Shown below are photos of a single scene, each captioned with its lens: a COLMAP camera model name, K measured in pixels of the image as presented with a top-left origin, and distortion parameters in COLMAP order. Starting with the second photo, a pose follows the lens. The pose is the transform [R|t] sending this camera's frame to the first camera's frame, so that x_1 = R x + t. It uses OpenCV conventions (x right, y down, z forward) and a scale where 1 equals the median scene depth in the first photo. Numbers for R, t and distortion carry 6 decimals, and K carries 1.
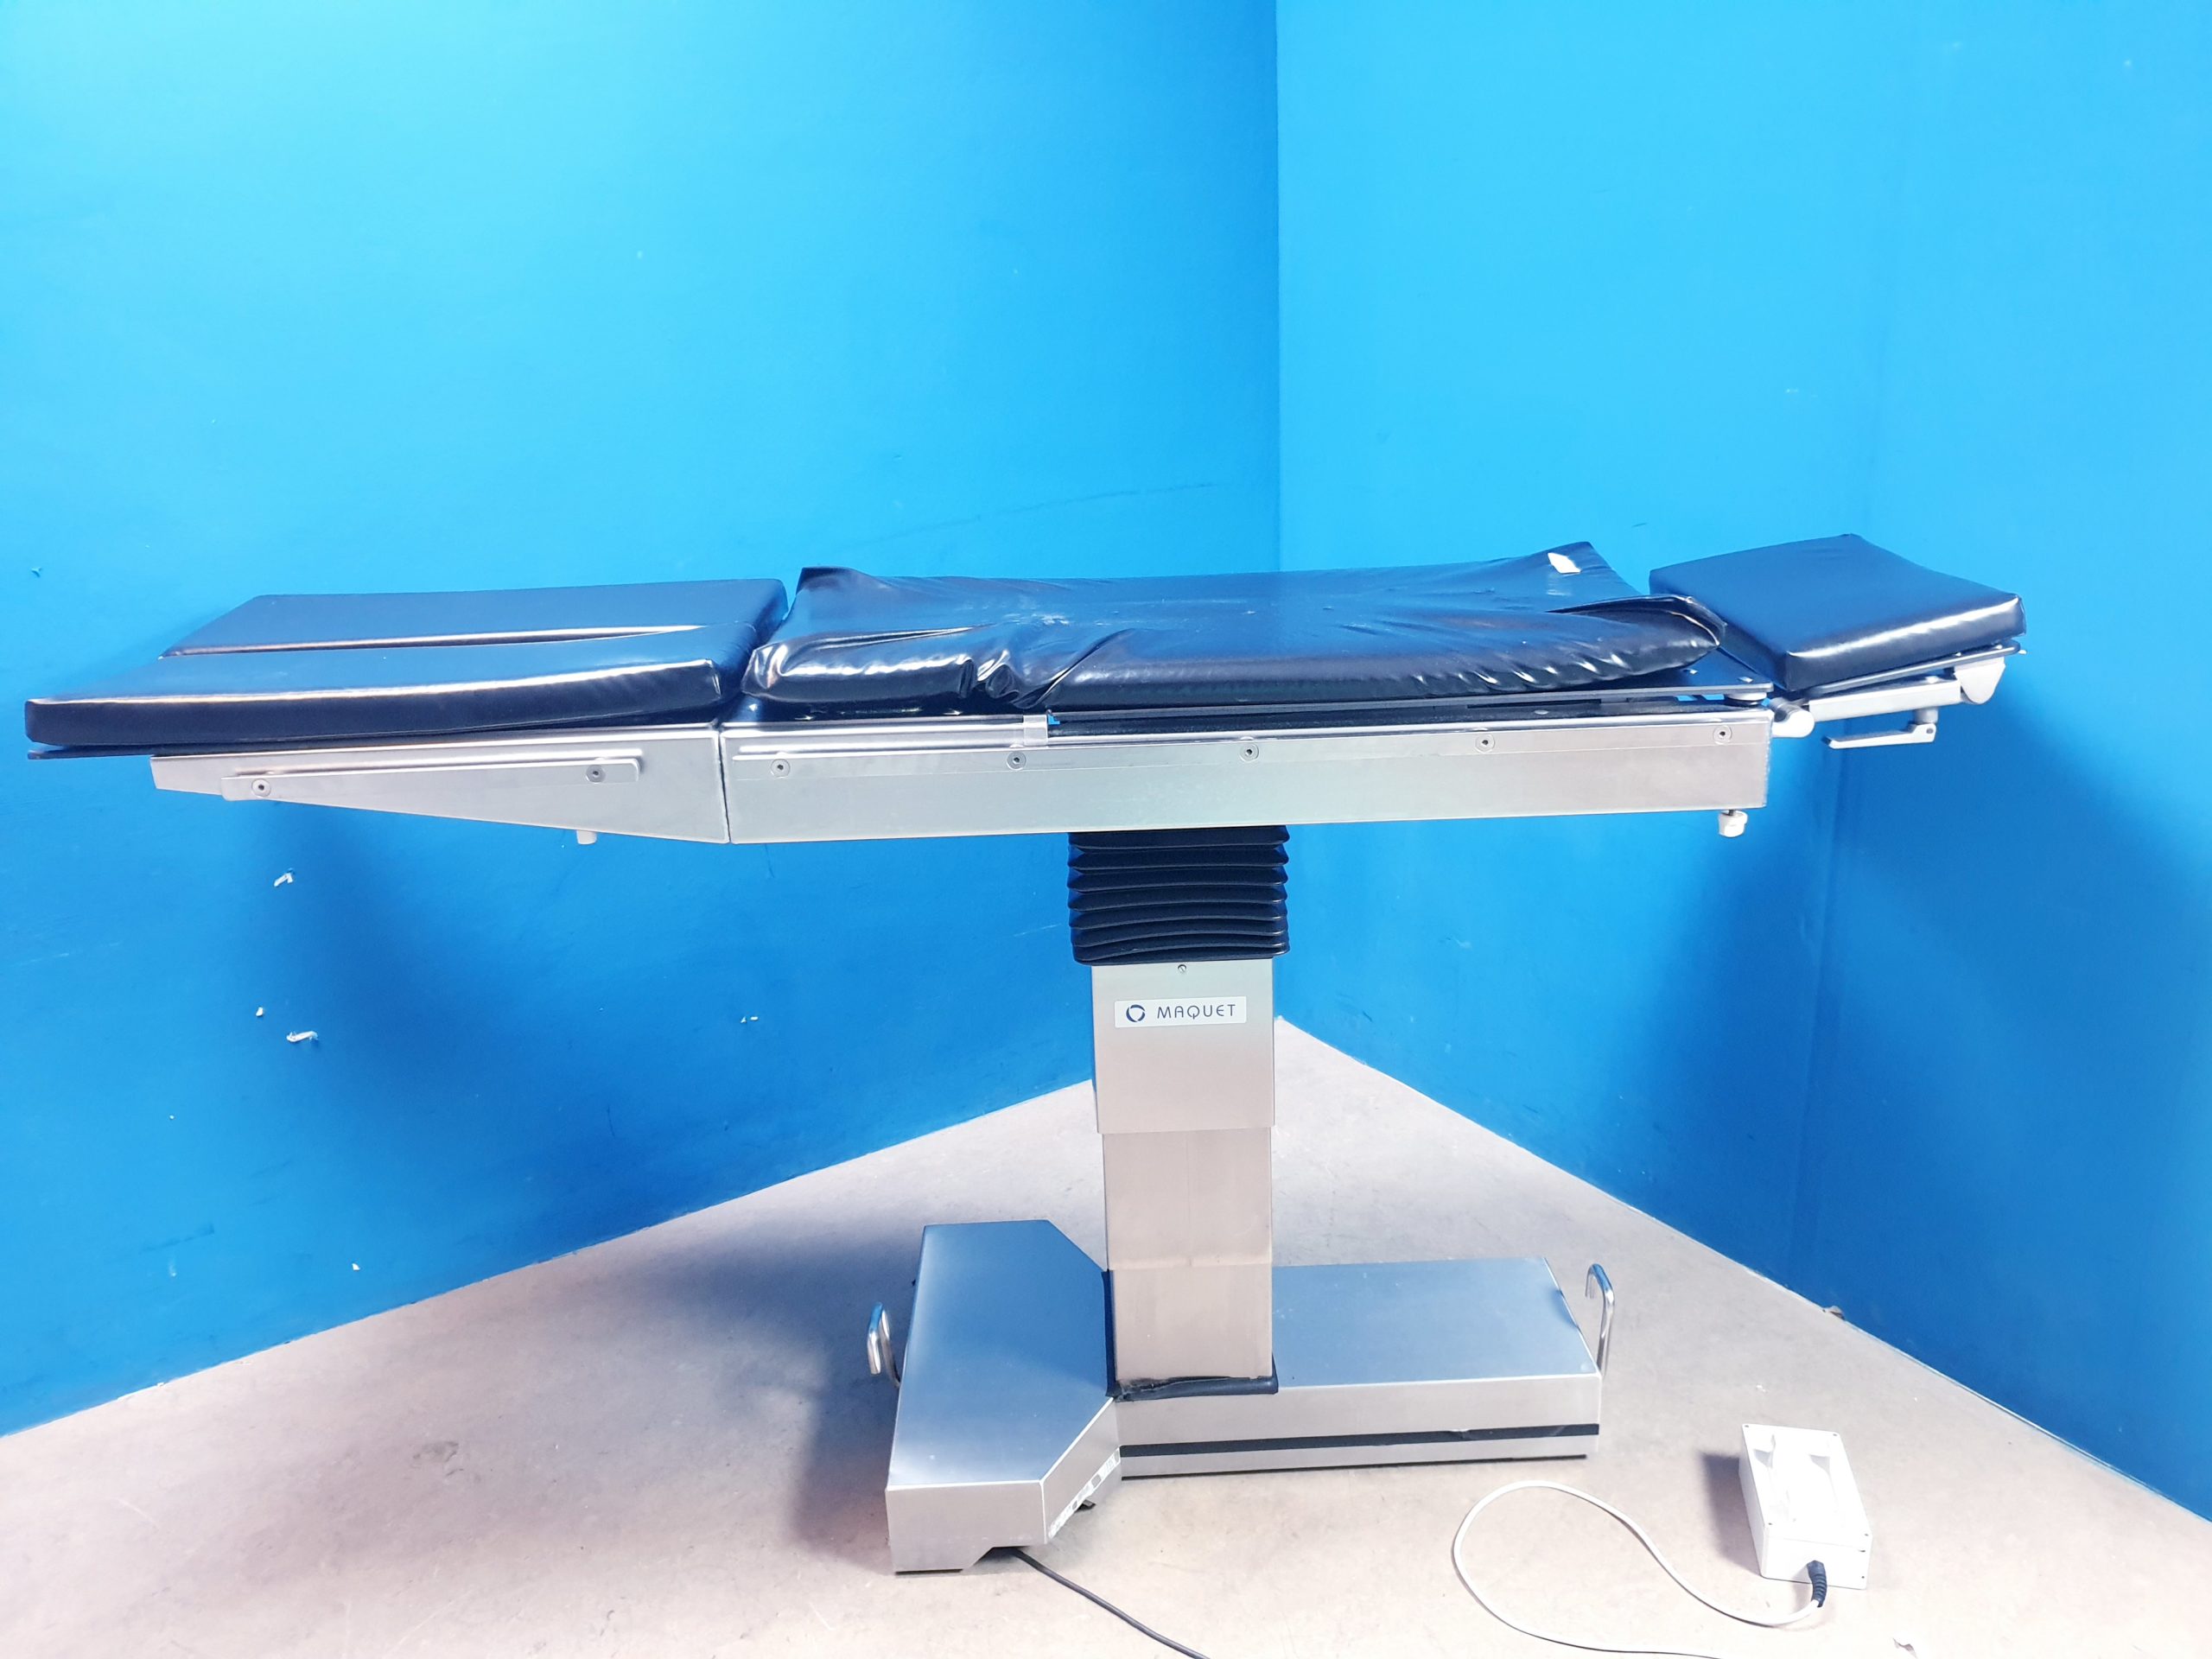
lens RADIAL K [[1683.4, 0, 1106.0], [0, 1683.4, 829.5], [0, 0, 1]] dist [0.005730, 0.013621]
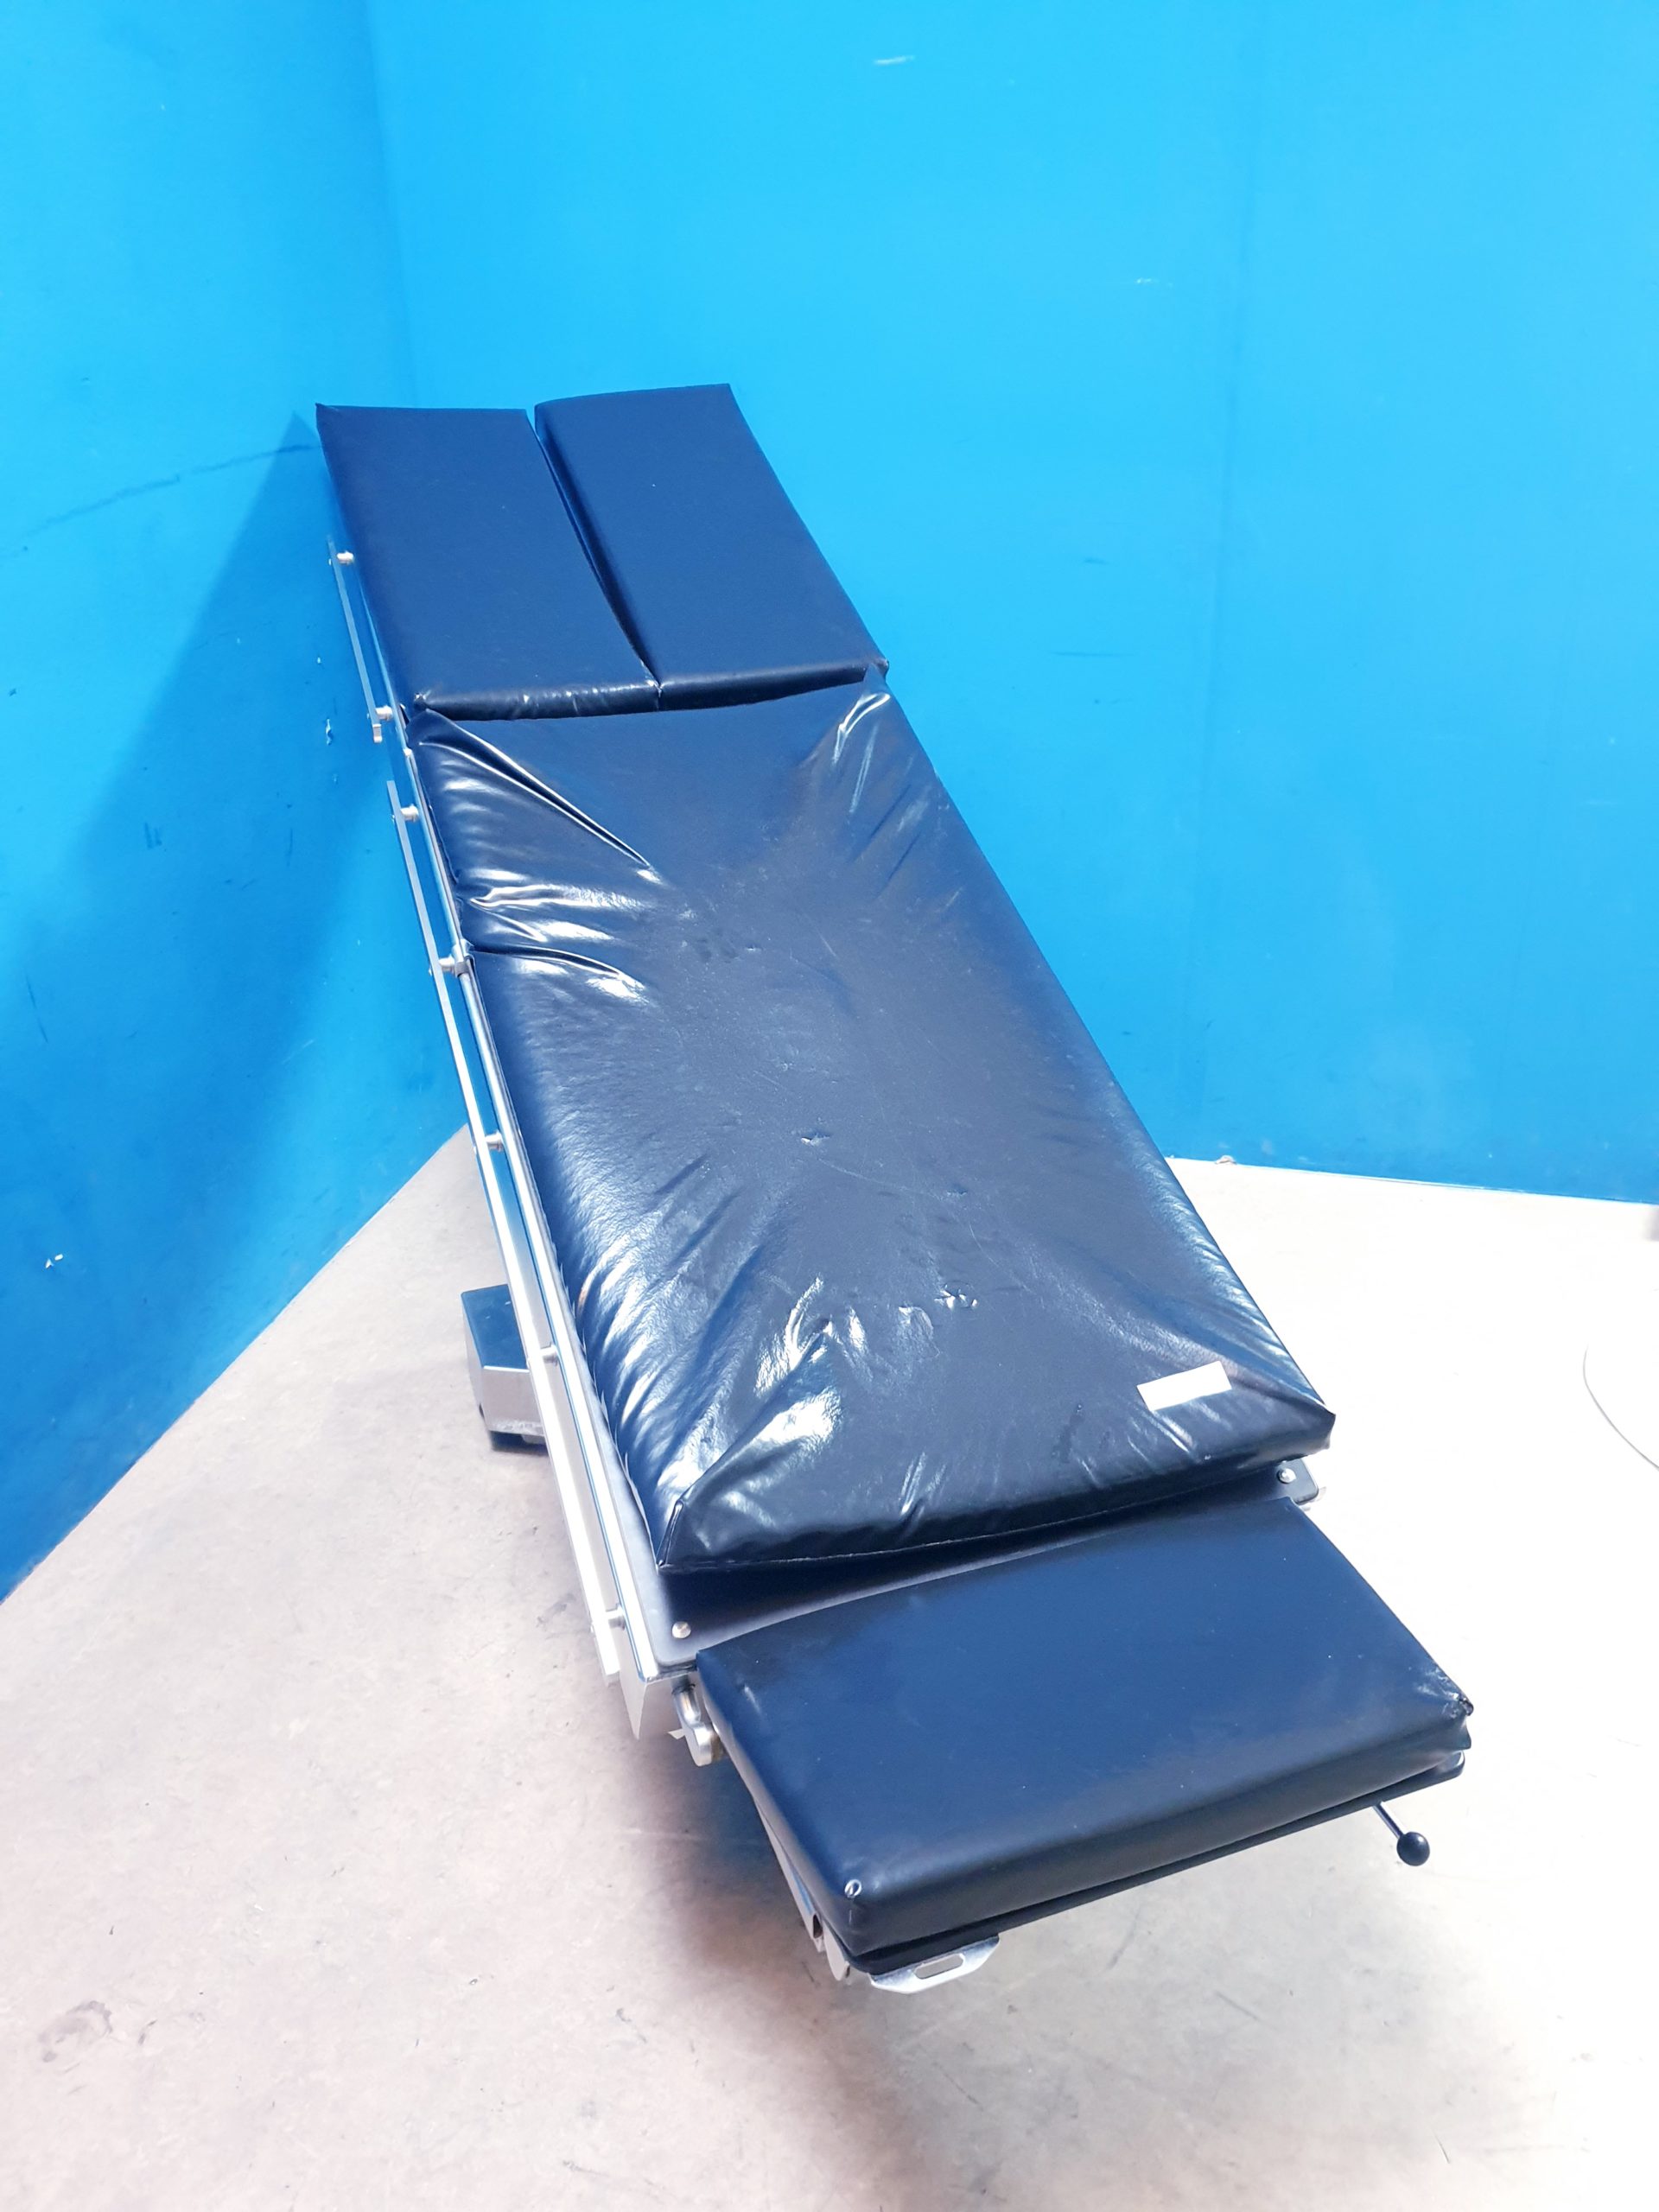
lens RADIAL K [[1718.5, 0, 834.8], [0, 1718.5, 1083.7], [0, 0, 1]] dist [-0.042969, 0.068789]
pose [[0.718038, -0.261319, 0.645084, -0.530156], [0.207451, 0.965067, 0.160029, 0.002199], [-0.664368, 0.018916, 0.747166, 0.375692]]
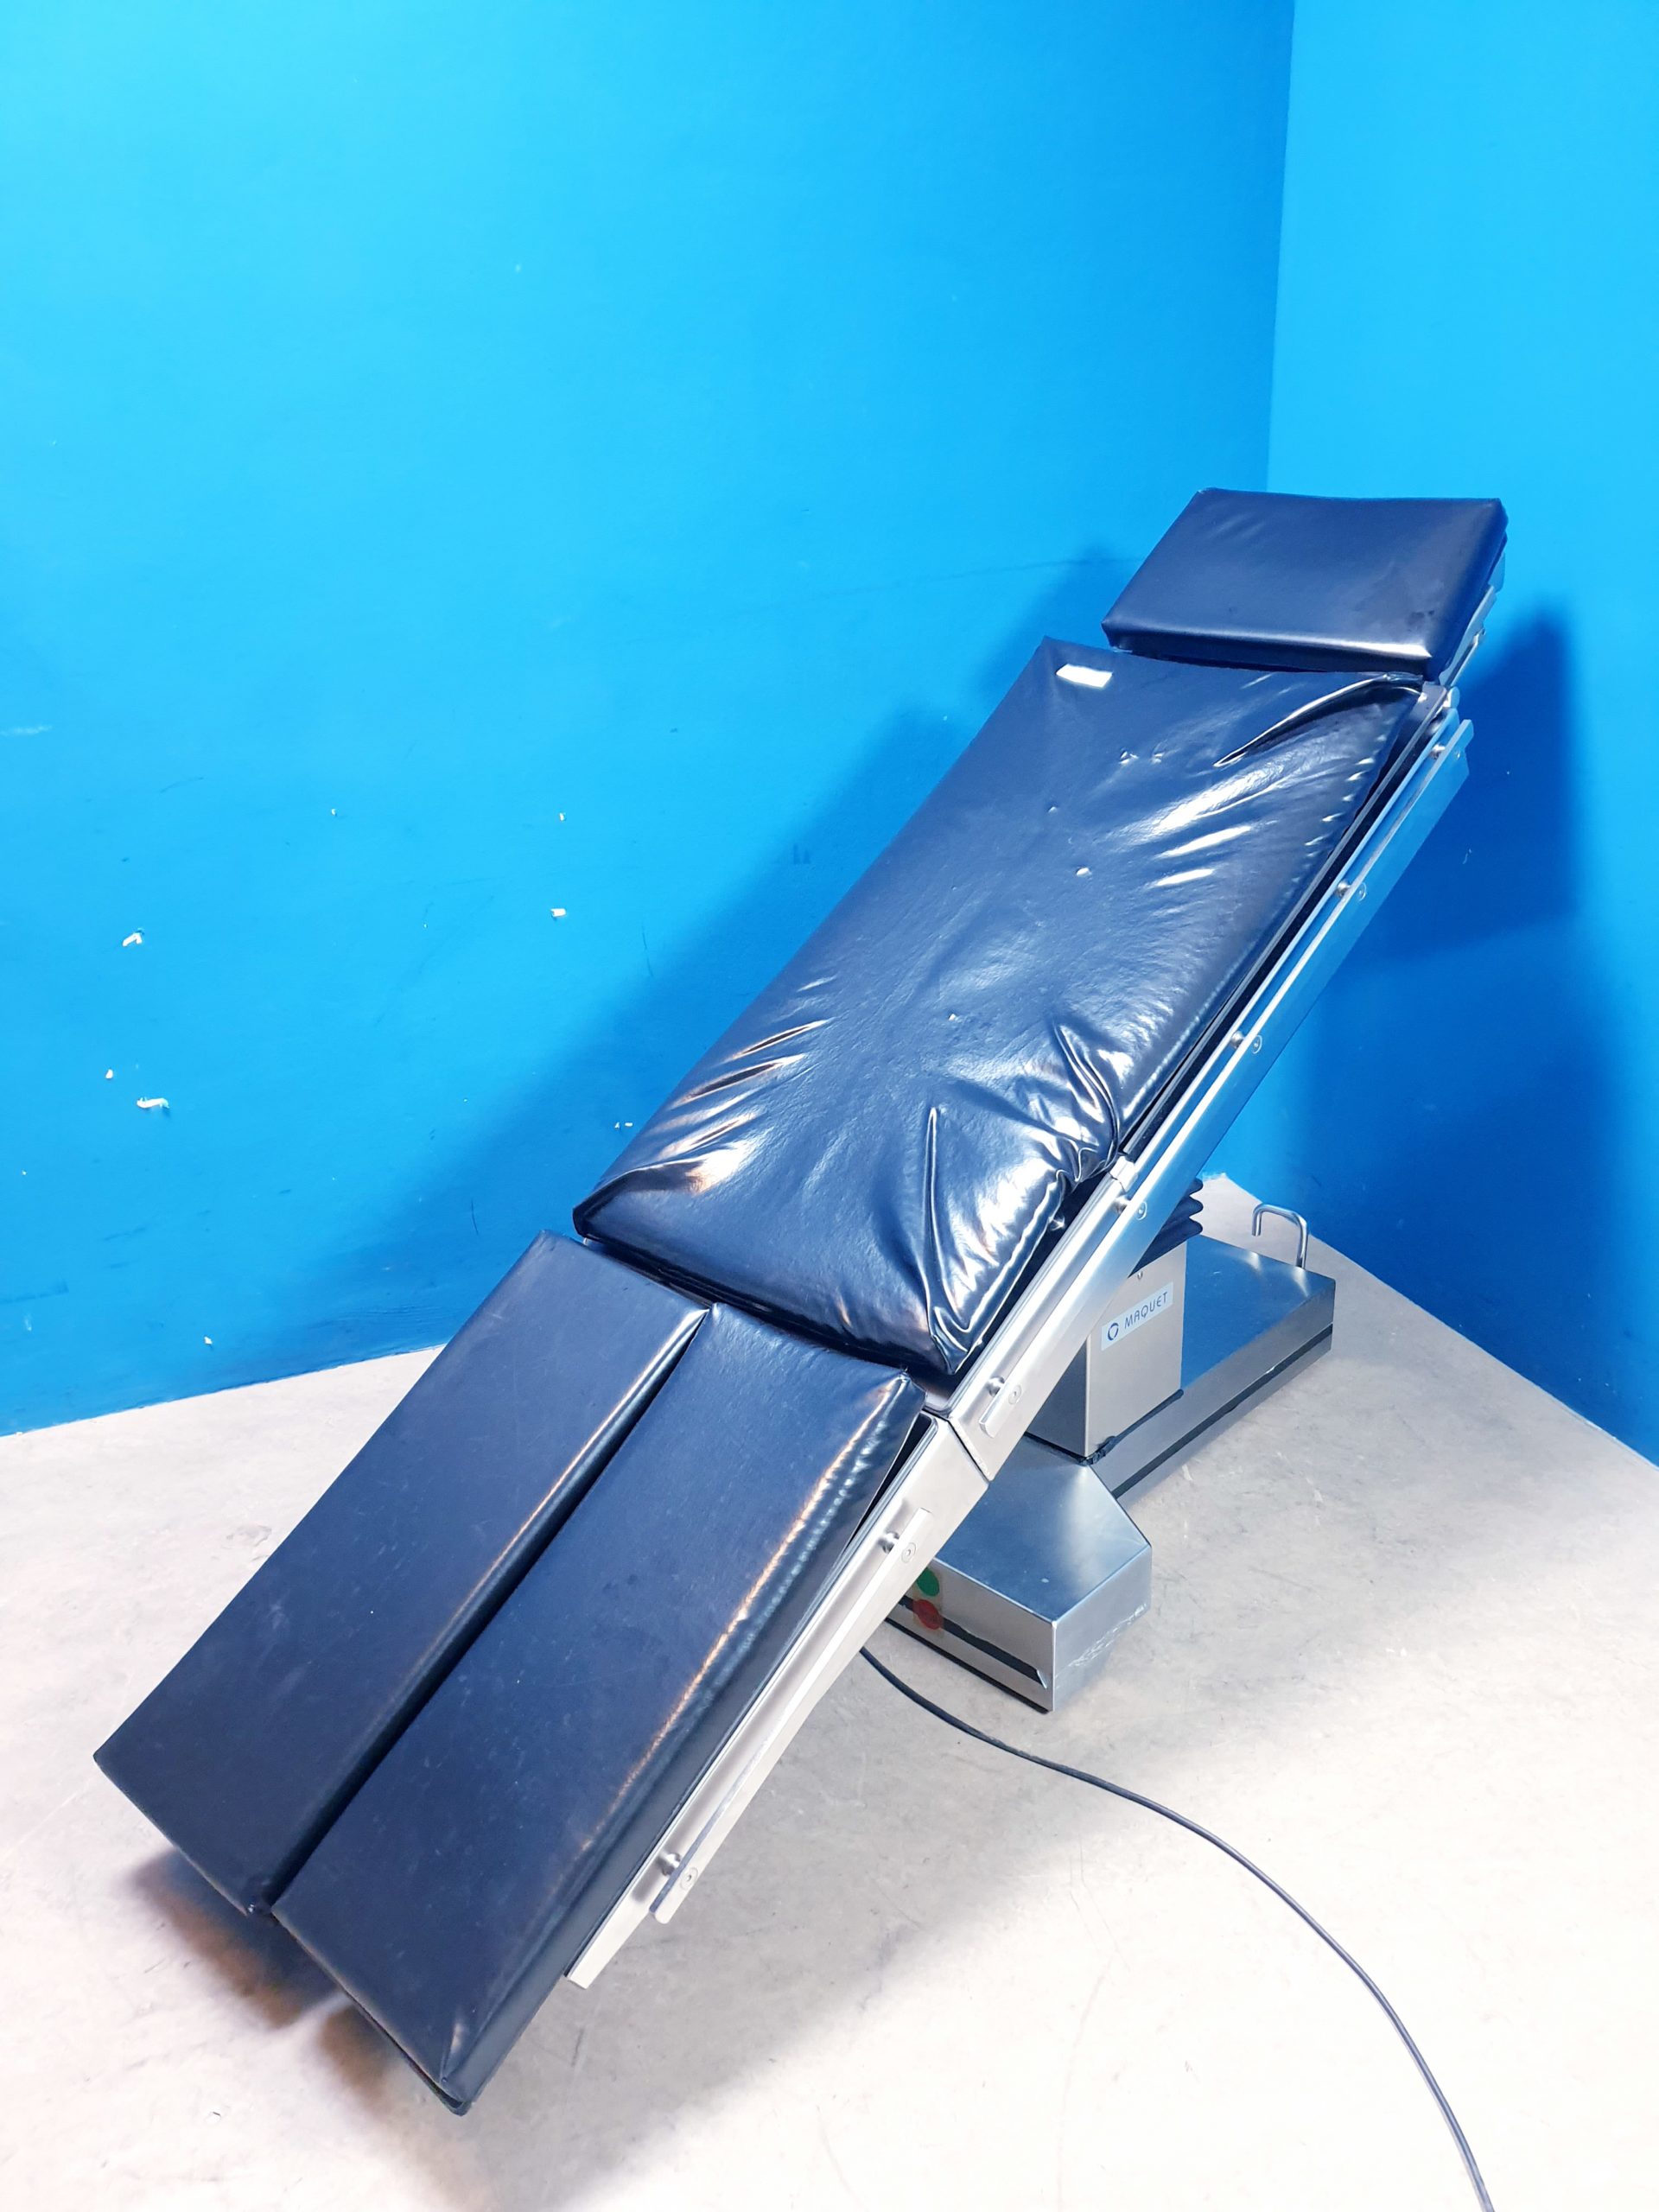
lens RADIAL K [[1691.3, 0, 854.5], [0, 1691.3, 1120.2], [0, 0, 1]] dist [-0.001130, 0.002614]
pose [[0.981955, 0.079173, -0.171742, 0.101312], [-0.063330, 0.993379, 0.095852, 0.014817], [0.178194, -0.083246, 0.980468, 0.127840]]
